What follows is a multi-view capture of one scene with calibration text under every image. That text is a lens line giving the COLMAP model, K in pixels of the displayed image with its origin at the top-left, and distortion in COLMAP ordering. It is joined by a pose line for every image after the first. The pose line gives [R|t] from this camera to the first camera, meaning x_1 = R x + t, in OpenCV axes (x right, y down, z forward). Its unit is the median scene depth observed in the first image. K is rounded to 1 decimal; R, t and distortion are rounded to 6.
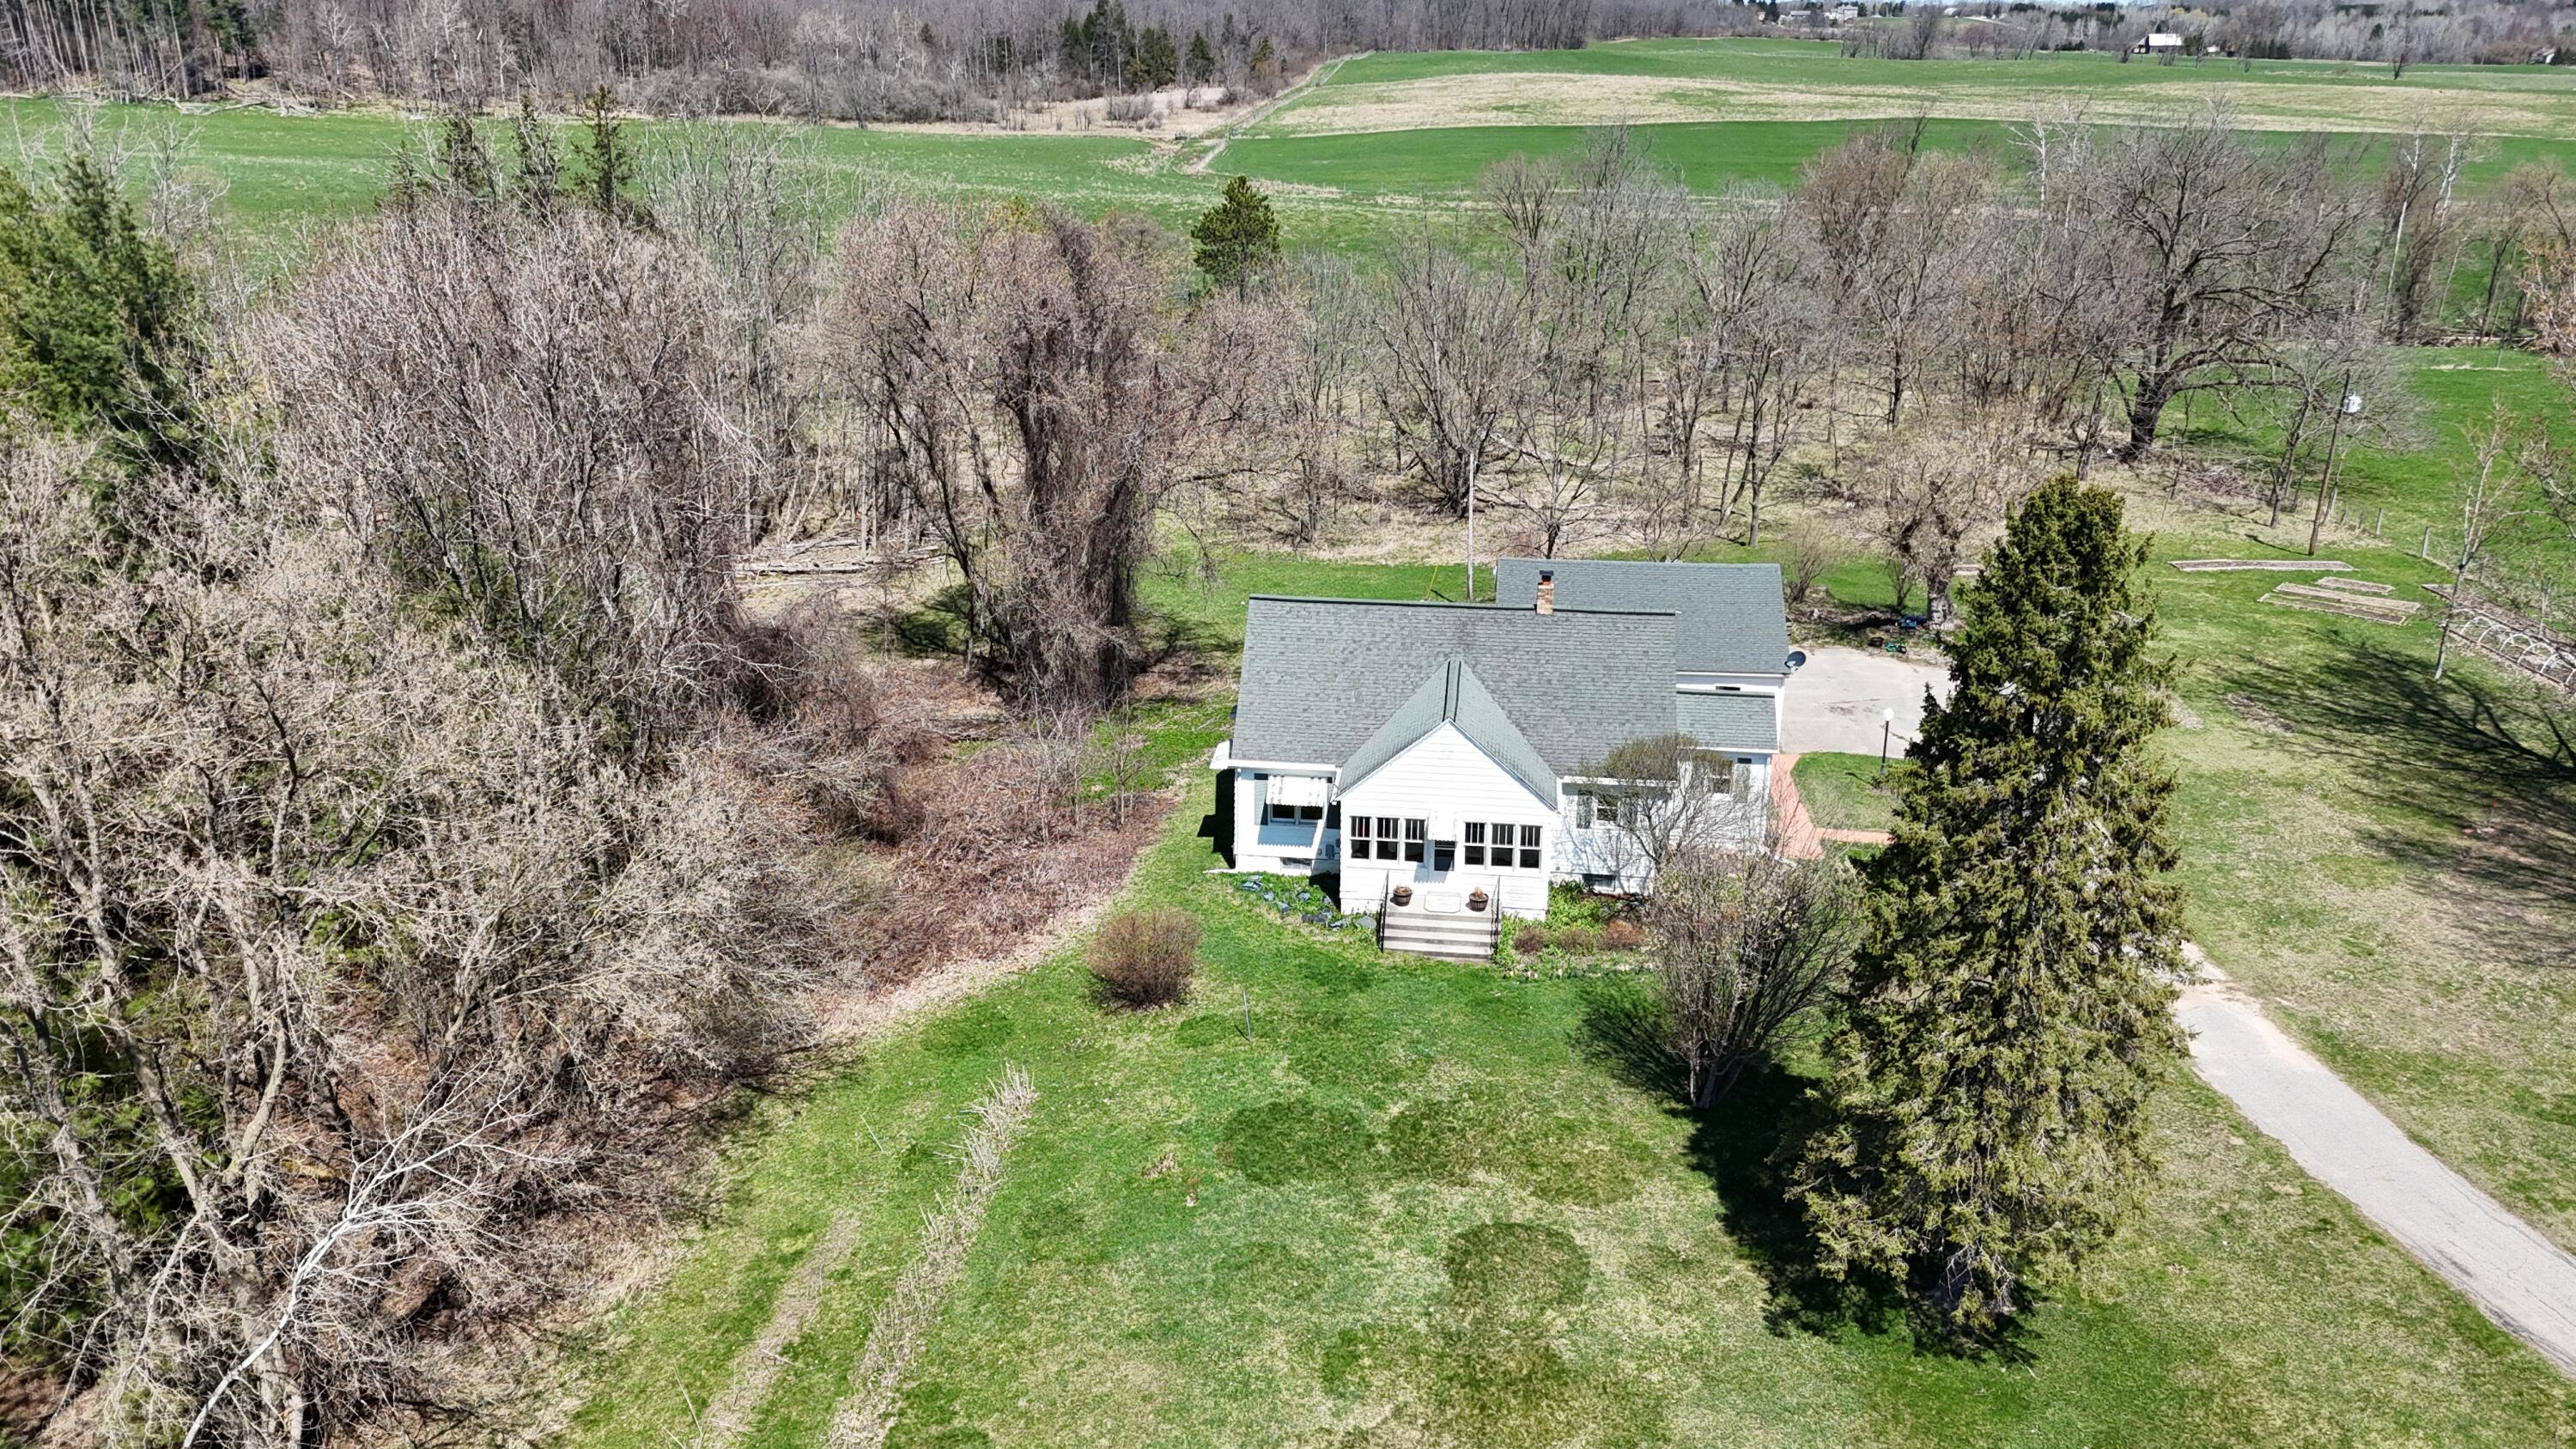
lens RADIAL K [[1913.7, 0, 1289.4], [0, 1913.7, 724.3], [0, 0, 1]] dist [0.073716, -0.049033]
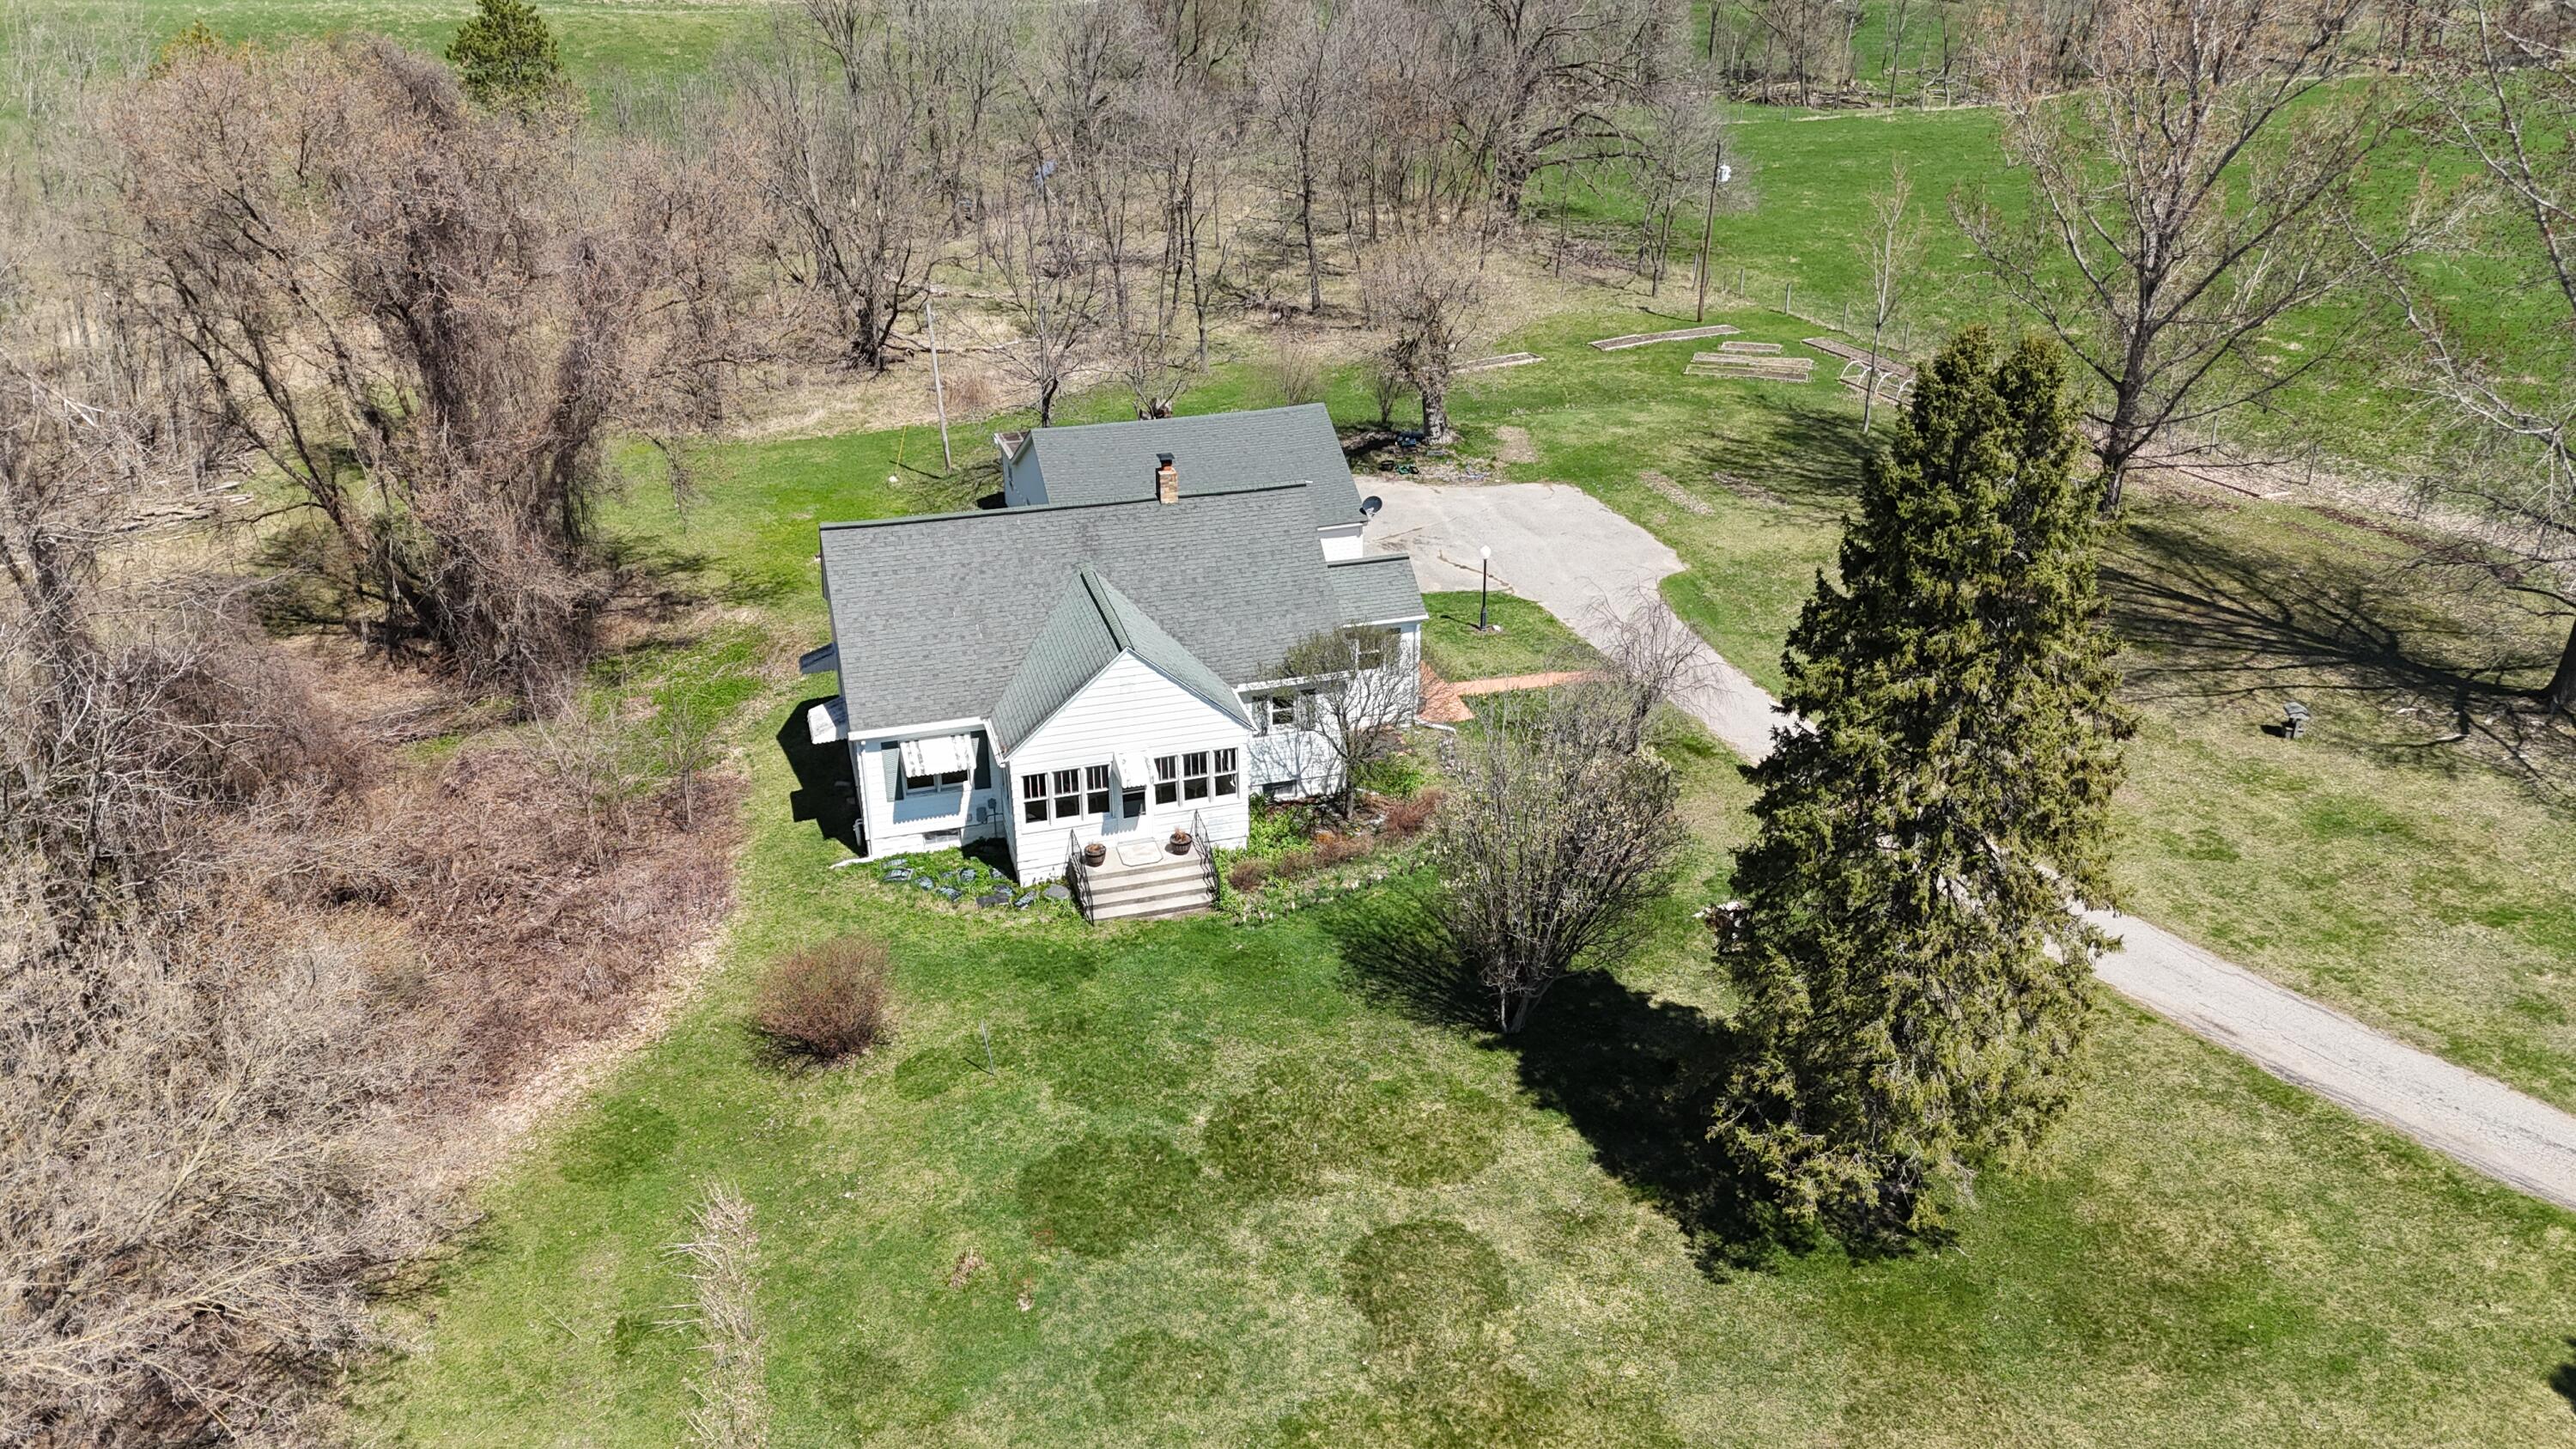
lens RADIAL K [[1913.7, 0, 1300.4], [0, 1913.7, 723.0], [0, 0, 1]] dist [0.073716, -0.049033]
pose [[0.921670, -0.177907, 0.344779, -0.167355], [0.142610, 0.981805, 0.125386, -0.075433], [-0.360813, -0.066396, 0.930272, 0.188656]]
